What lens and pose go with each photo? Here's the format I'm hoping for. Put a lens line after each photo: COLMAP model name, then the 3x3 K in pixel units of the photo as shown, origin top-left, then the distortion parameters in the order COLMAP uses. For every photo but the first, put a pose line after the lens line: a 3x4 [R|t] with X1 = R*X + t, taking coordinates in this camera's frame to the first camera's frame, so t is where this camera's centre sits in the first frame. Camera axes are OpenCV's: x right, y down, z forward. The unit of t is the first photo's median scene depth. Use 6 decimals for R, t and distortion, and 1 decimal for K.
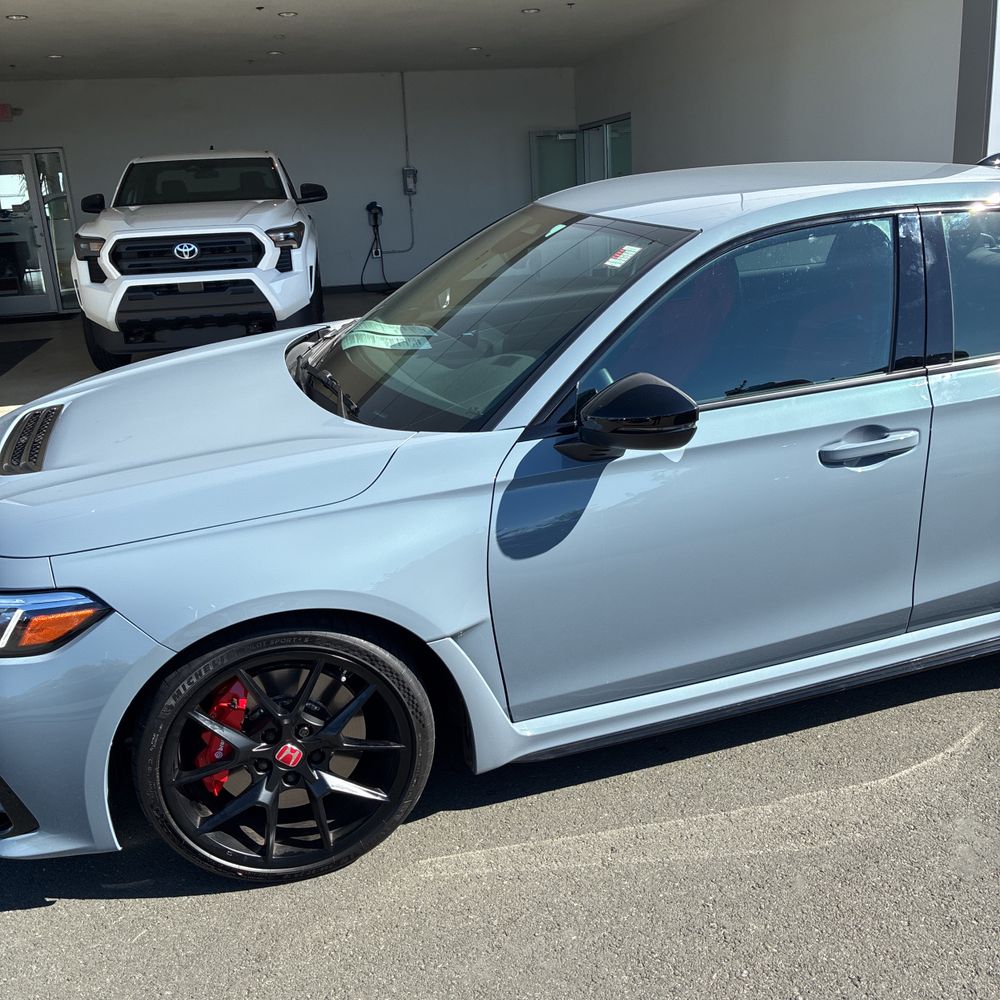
lens RADIAL K [[1011.9, 0, 492.3], [0, 1011.9, 498.9], [0, 0, 1]] dist [0.015016, 0.000000]
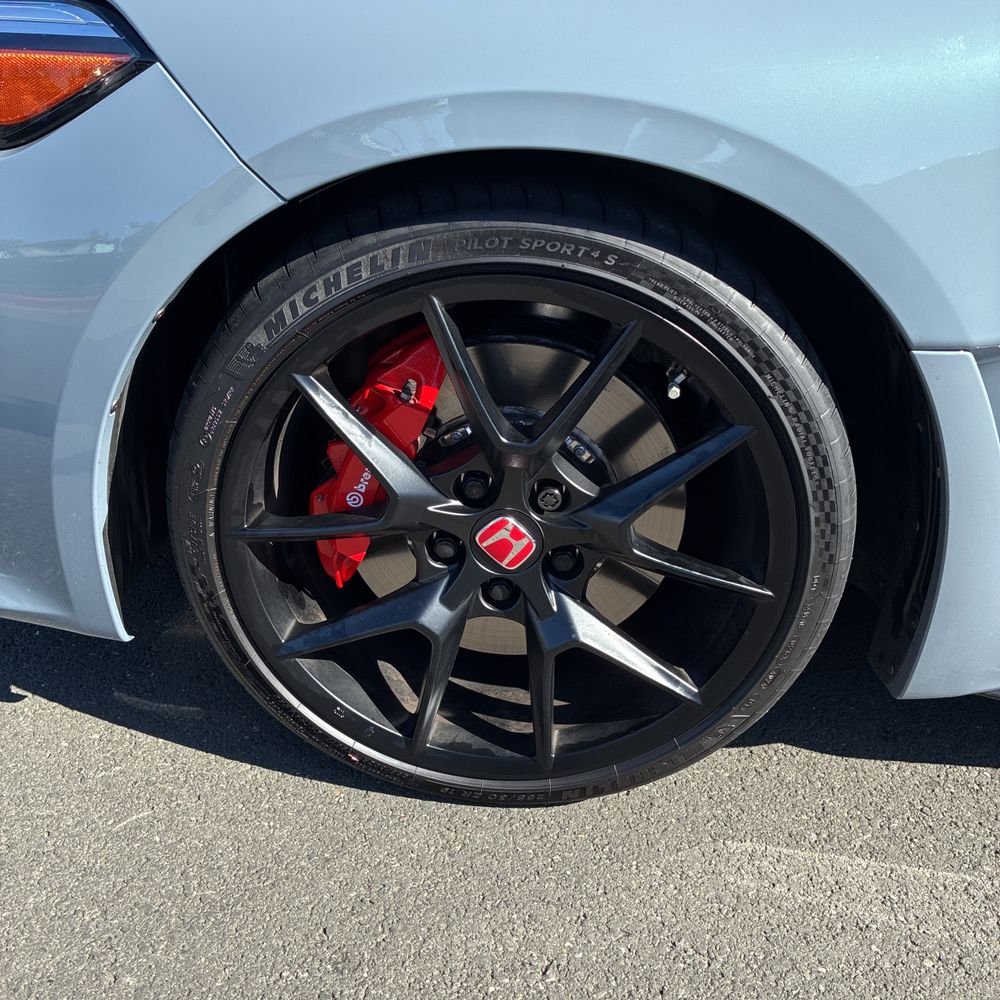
lens RADIAL K [[1011.9, 0, 506.9], [0, 1011.9, 499.6], [0, 0, 1]] dist [0.015016, 0.000000]
pose [[0.945881, 0.245078, -0.212713, -0.108237], [-0.211943, 0.962913, 0.166967, 0.156992], [0.245744, -0.112848, 0.962744, 0.564104]]
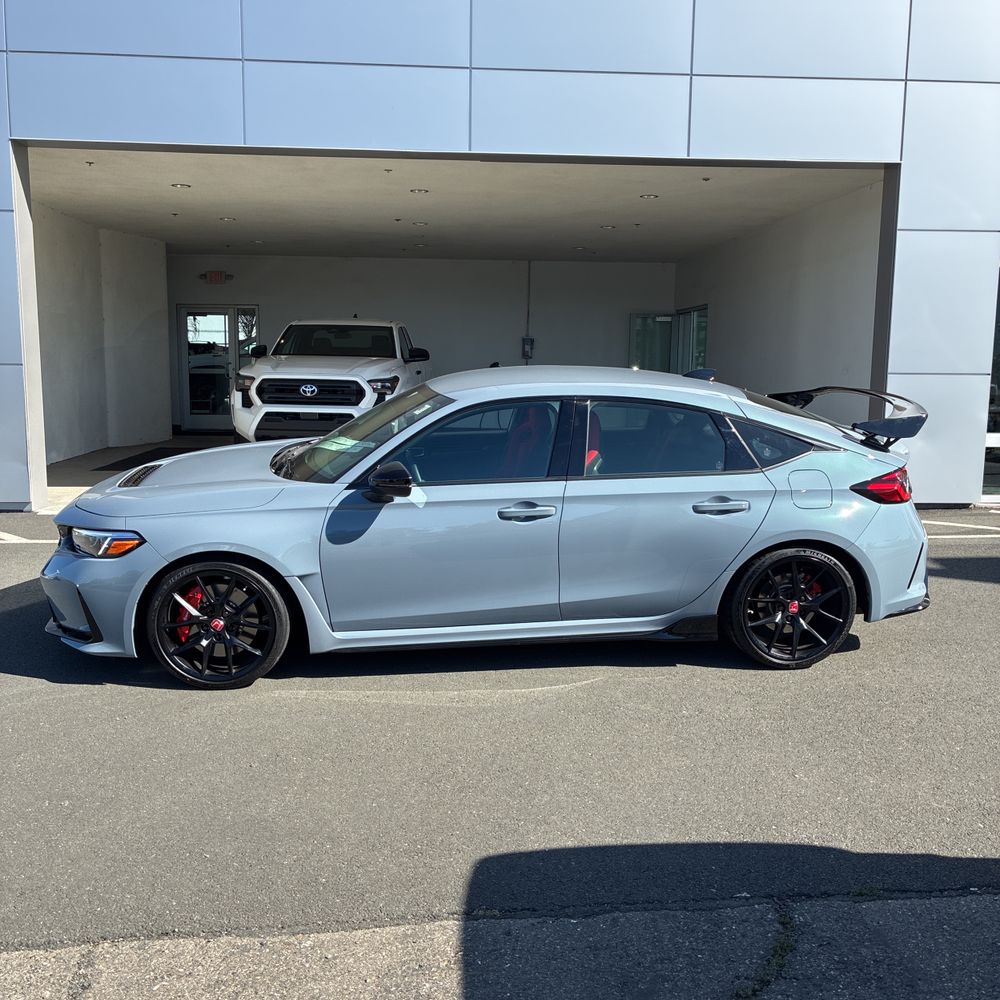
lens RADIAL K [[1011.9, 0, 499.4], [0, 1011.9, 498.1], [0, 0, 1]] dist [0.015016, 0.000000]
pose [[0.981233, 0.089407, -0.170847, 0.693354], [-0.113470, 0.984091, -0.136706, 0.207546], [0.155907, 0.153526, 0.975768, -0.985070]]
